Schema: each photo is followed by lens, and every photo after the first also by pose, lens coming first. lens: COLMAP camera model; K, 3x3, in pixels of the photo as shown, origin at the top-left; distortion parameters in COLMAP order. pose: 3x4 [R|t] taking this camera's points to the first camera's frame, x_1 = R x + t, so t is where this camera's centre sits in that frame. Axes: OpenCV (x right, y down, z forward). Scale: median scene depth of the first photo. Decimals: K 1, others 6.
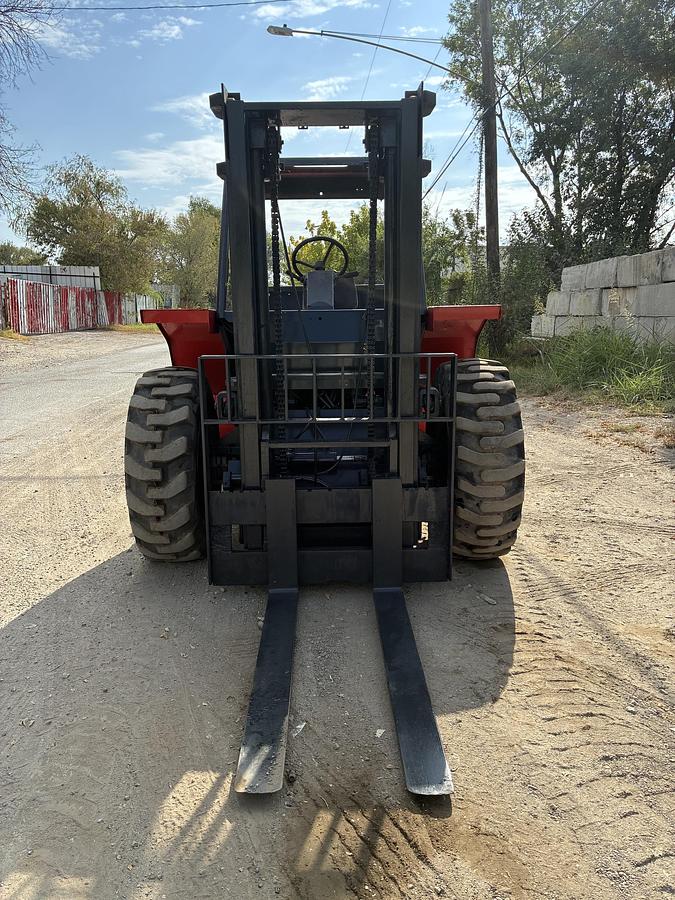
lens RADIAL K [[682.8, 0, 335.7], [0, 682.8, 449.8], [0, 0, 1]] dist [0.055162, -0.074393]
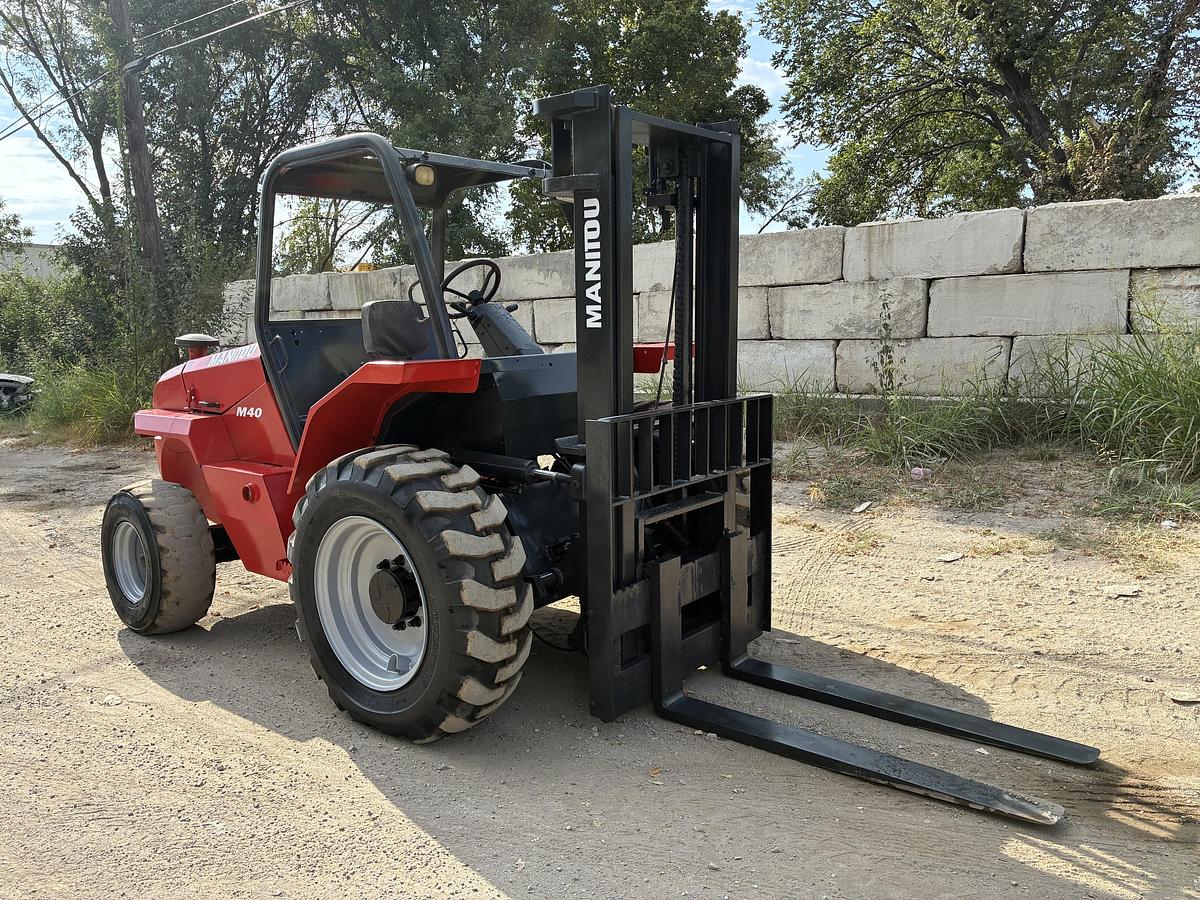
lens RADIAL K [[910.4, 0, 604.7], [0, 910.4, 444.5], [0, 0, 1]] dist [0.055162, -0.074393]
pose [[0.639676, -0.110031, 0.760728, -0.930022], [0.169787, 0.985481, -0.000230, -0.103780], [-0.749658, 0.129309, 0.649070, 0.324654]]
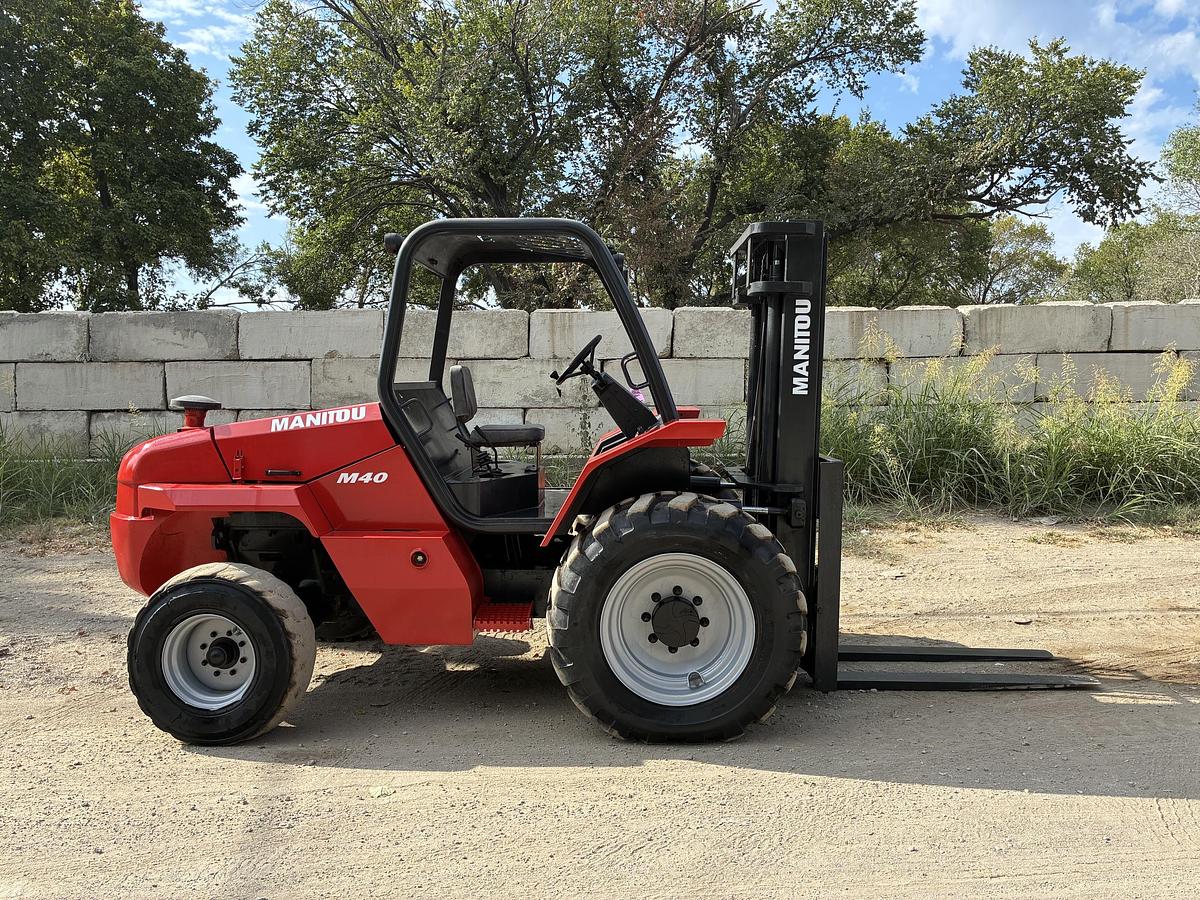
lens RADIAL K [[910.4, 0, 603.8], [0, 910.4, 444.1], [0, 0, 1]] dist [0.055162, -0.074393]
pose [[0.037811, -0.057852, 0.997609, -1.512475], [0.199703, 0.978621, 0.049182, -0.287154], [-0.979127, 0.197366, 0.048556, 1.209664]]
